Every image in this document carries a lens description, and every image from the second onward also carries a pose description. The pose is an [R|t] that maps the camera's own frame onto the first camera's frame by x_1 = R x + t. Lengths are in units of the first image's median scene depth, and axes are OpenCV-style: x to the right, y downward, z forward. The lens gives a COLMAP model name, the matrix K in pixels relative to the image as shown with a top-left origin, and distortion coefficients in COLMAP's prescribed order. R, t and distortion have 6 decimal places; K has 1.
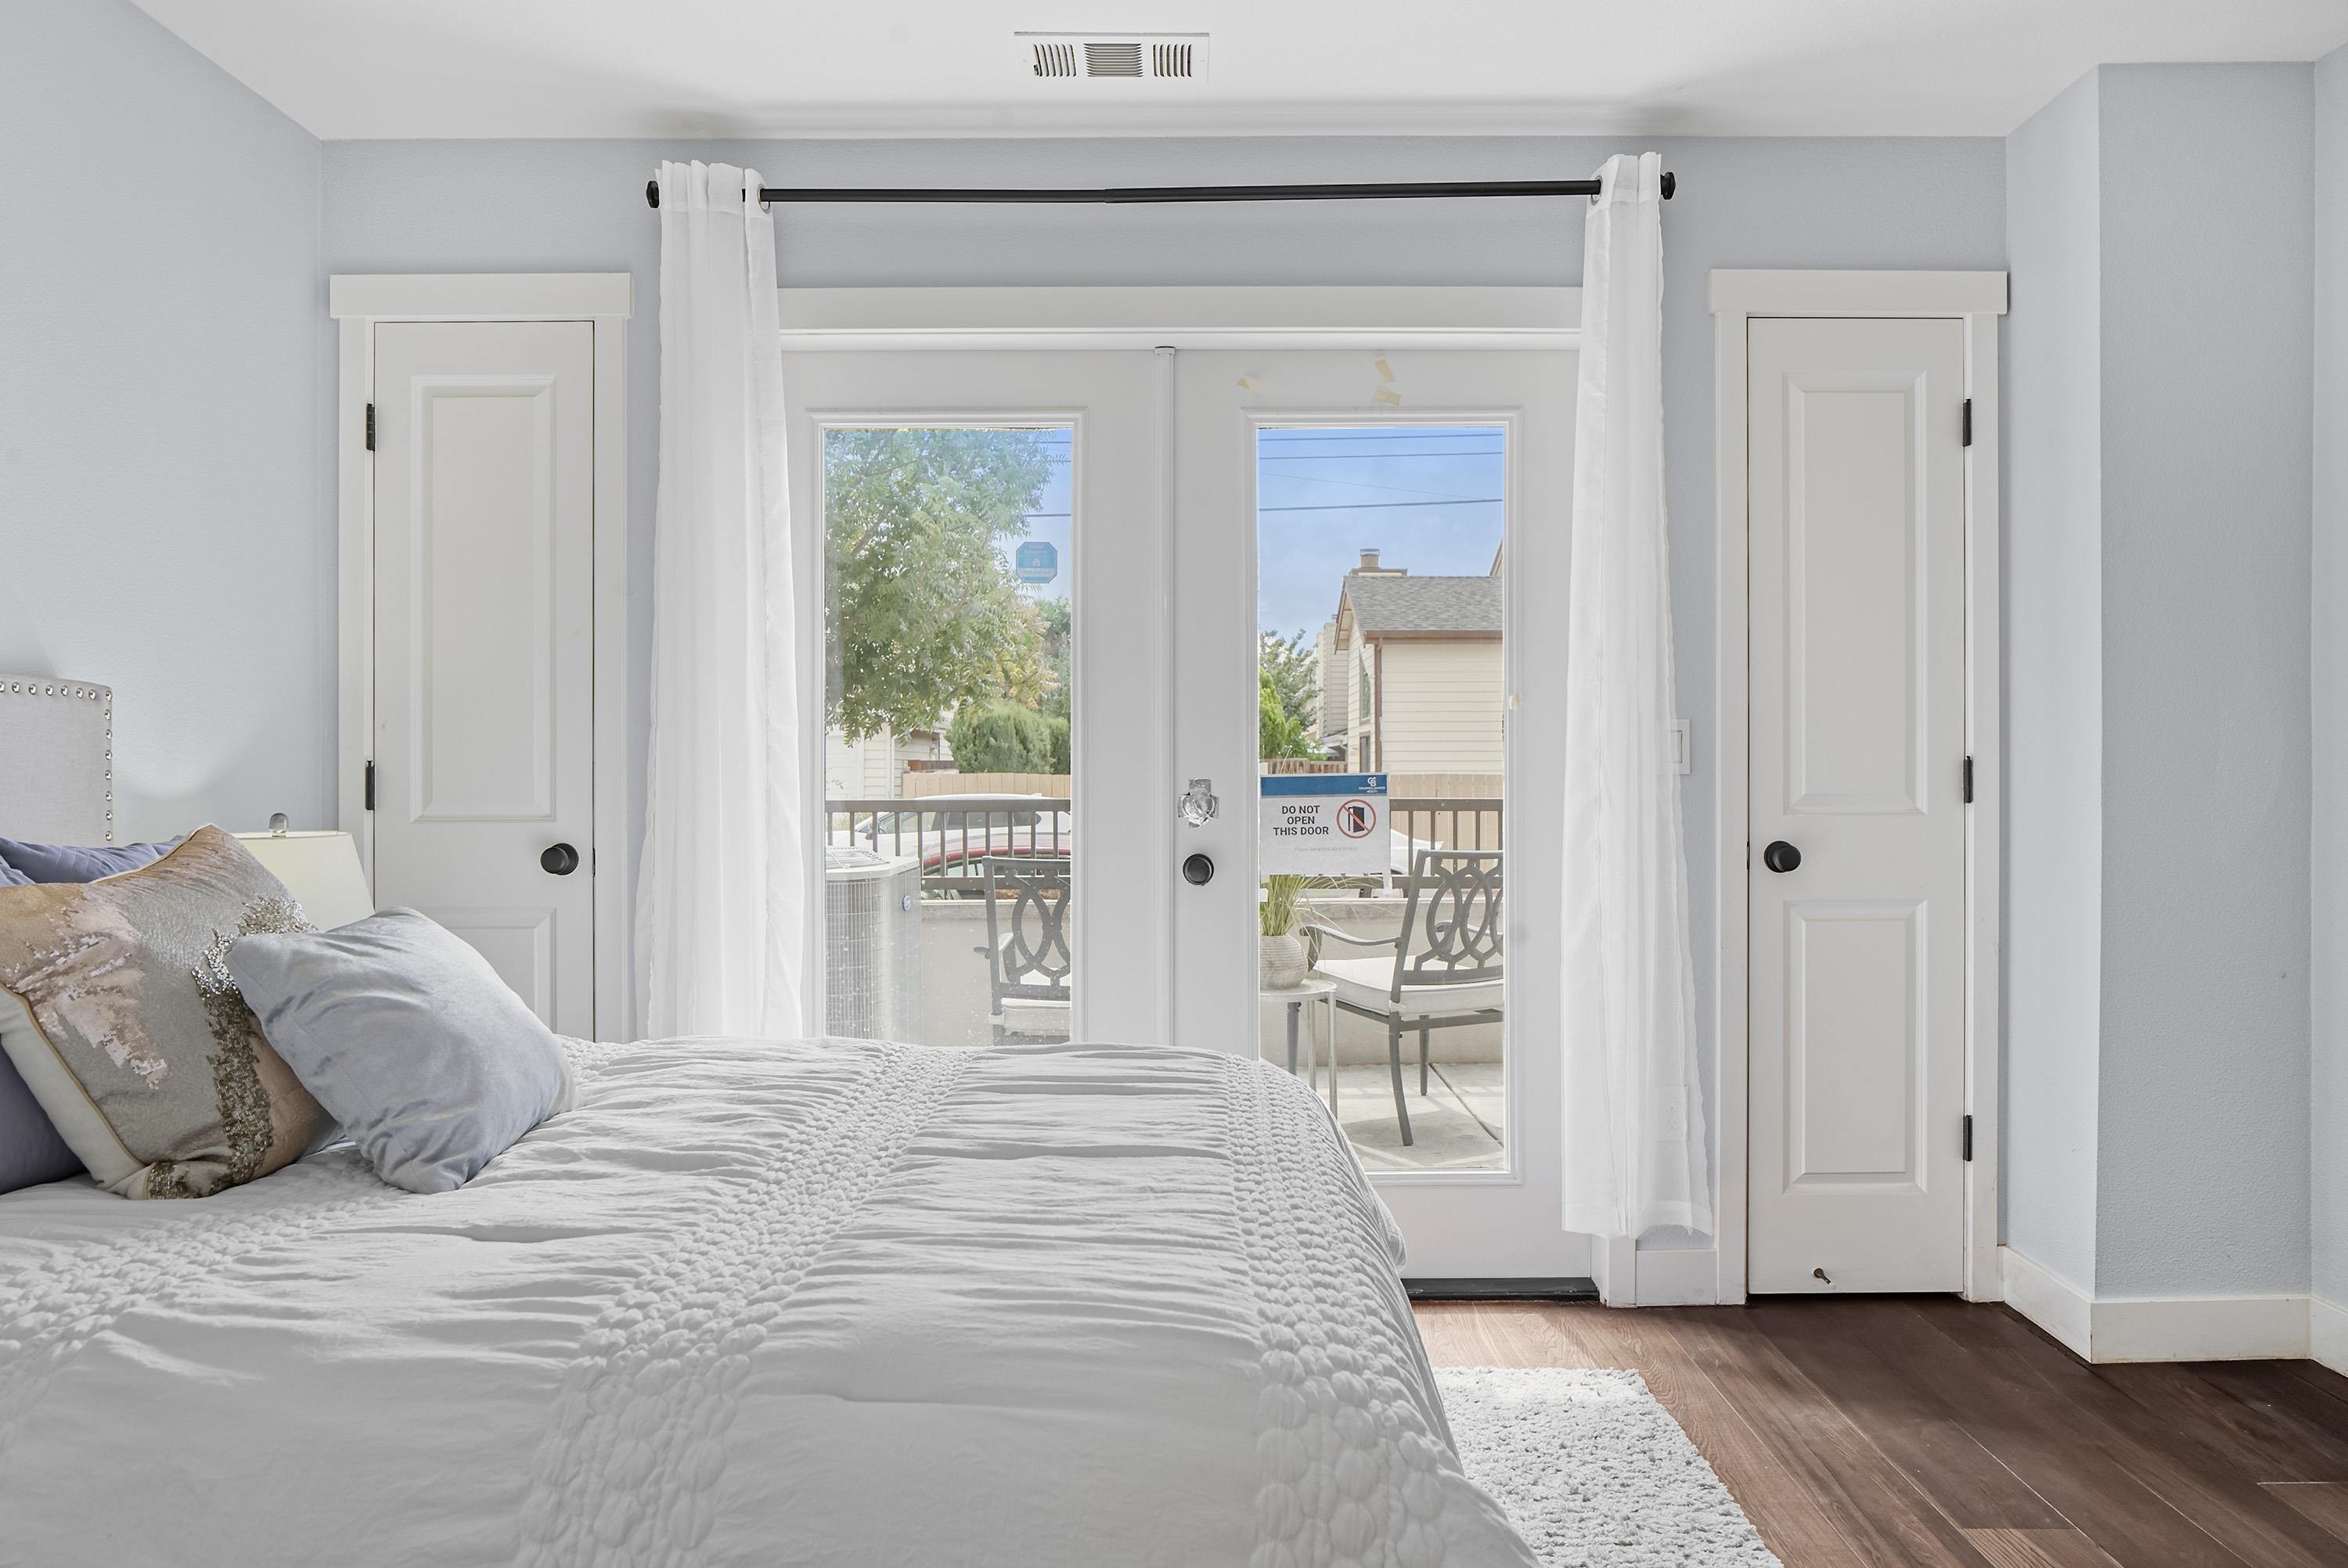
lens RADIAL K [[1550.6, 0, 1191.3], [0, 1550.6, 784.8], [0, 0, 1]] dist [-0.015219, 0.011375]
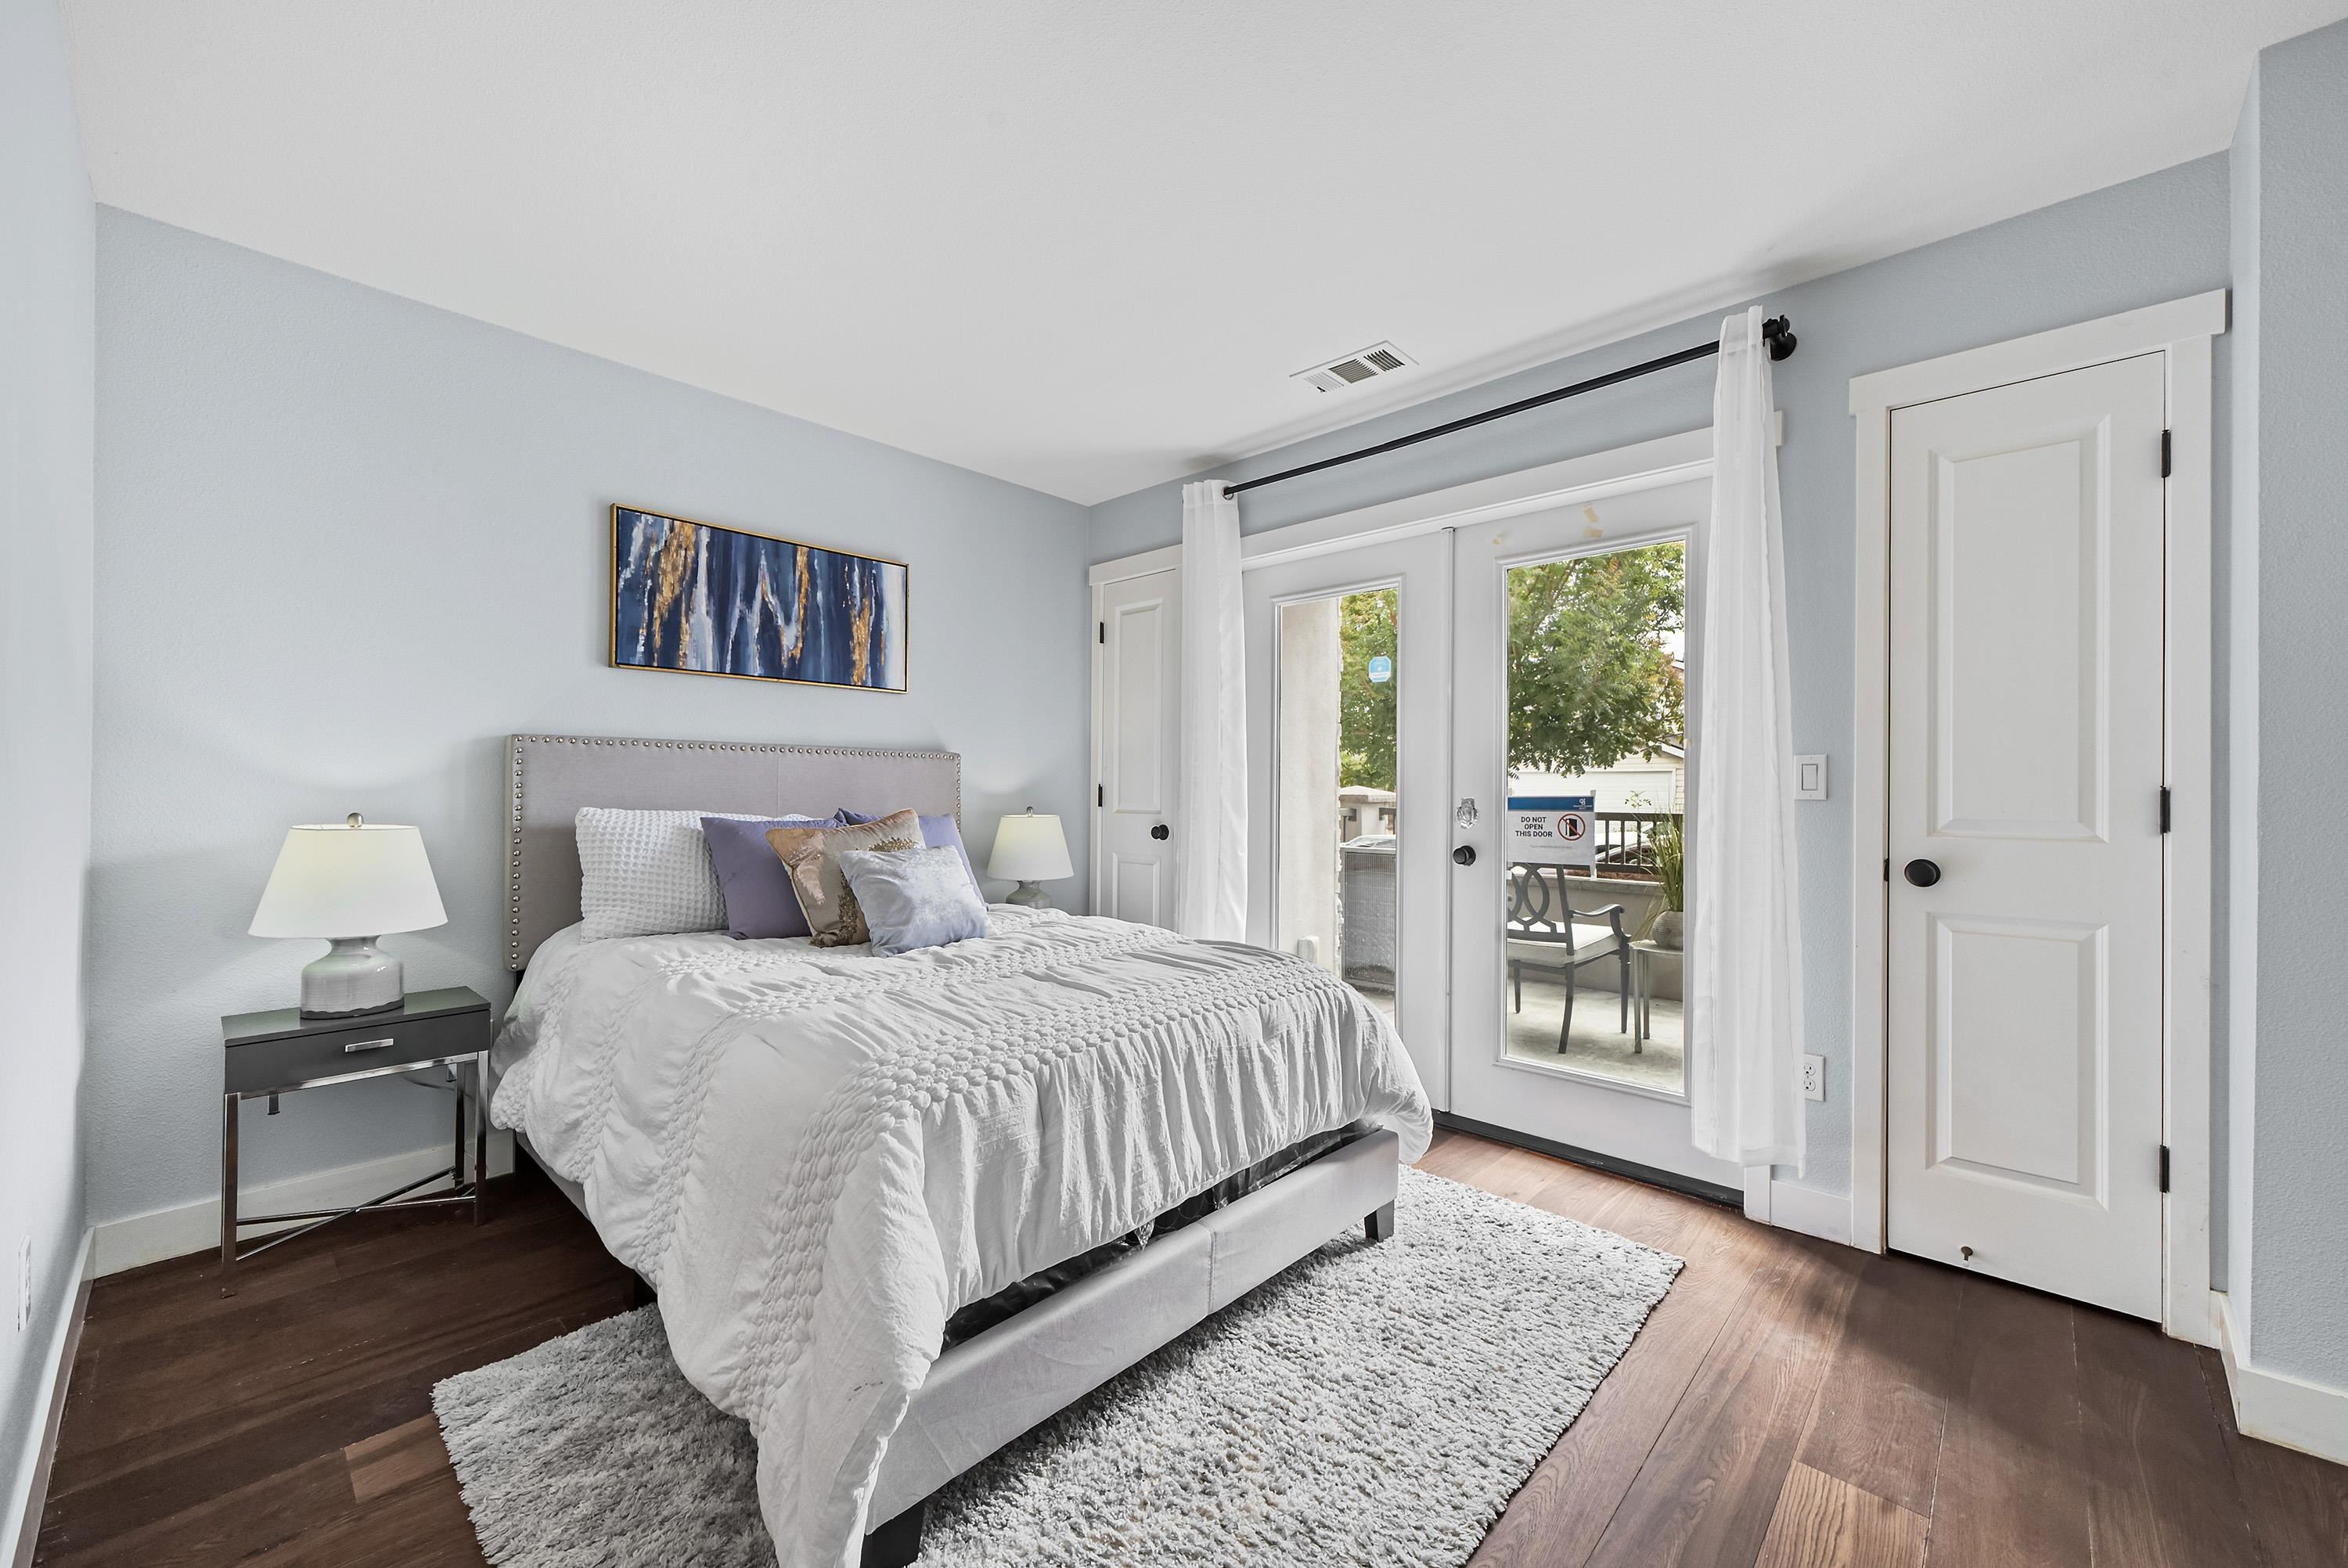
lens RADIAL K [[916.2, 0, 1193.2], [0, 916.2, 791.9], [0, 0, 1]] dist [0.002338, 0.001000]
pose [[0.730646, 0.009572, -0.682690, 0.450155], [-0.014669, 0.999891, -0.001681, -0.004482], [0.682599, 0.011243, 0.730706, 0.135088]]
